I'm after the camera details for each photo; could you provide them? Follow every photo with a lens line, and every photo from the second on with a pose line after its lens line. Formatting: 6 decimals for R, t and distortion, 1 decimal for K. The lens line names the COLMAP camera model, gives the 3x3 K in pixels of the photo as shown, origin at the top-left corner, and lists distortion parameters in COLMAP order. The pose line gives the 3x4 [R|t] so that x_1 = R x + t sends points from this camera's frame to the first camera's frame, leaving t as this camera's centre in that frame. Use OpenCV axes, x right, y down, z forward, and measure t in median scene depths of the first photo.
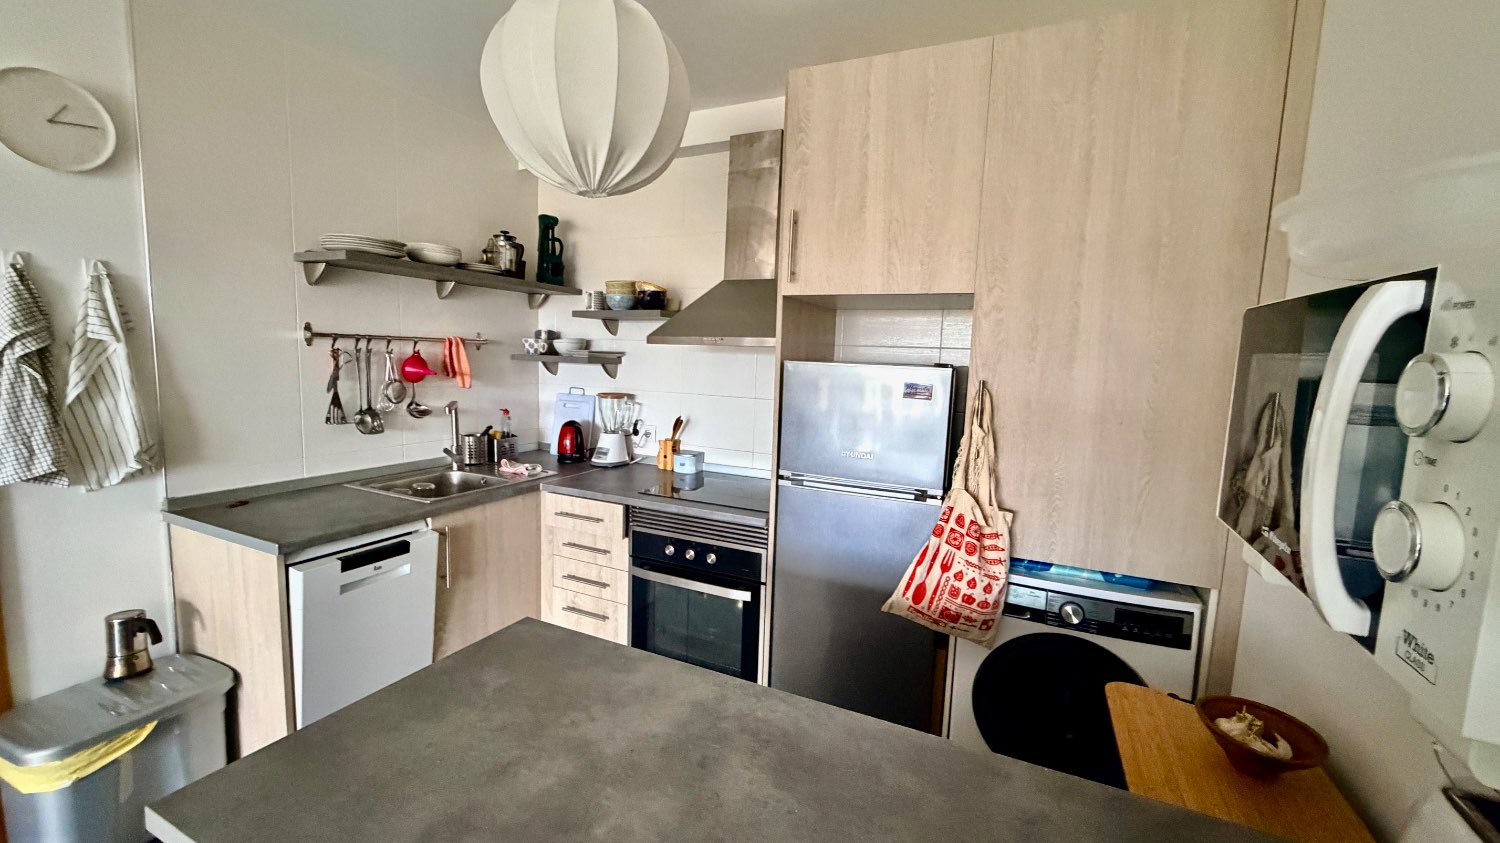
lens RADIAL K [[593.6, 0, 741.7], [0, 593.6, 419.6], [0, 0, 1]] dist [-0.003094, -0.000421]
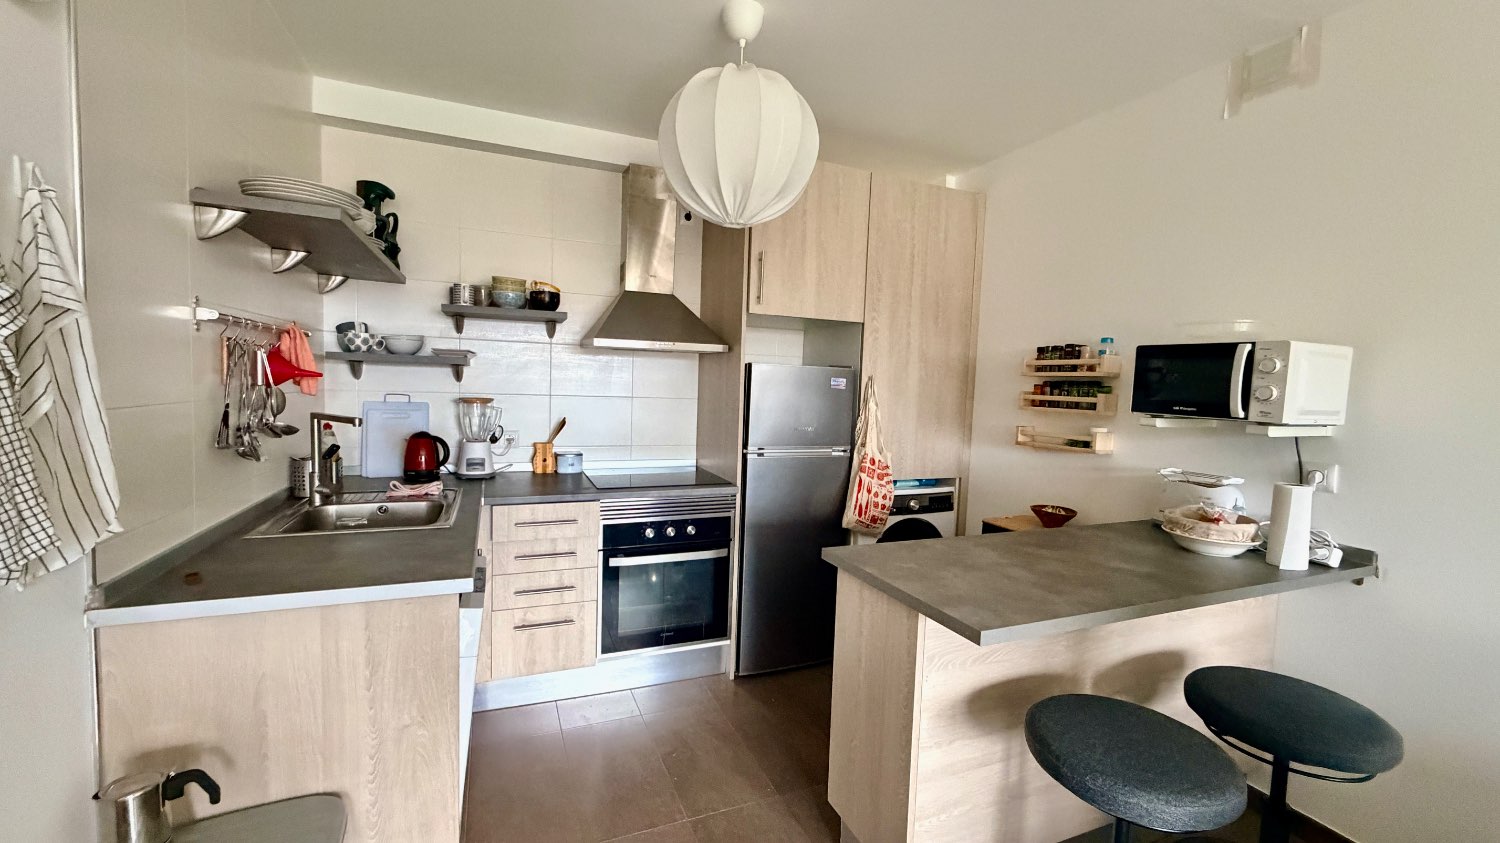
lens RADIAL K [[593.6, 0, 741.7], [0, 593.6, 419.6], [0, 0, 1]] dist [-0.003094, -0.000421]
pose [[0.671926, -0.058149, 0.738332, -0.869354], [0.069771, 0.997449, 0.015061, 0.004856], [-0.737325, 0.041394, 0.674269, 0.126958]]
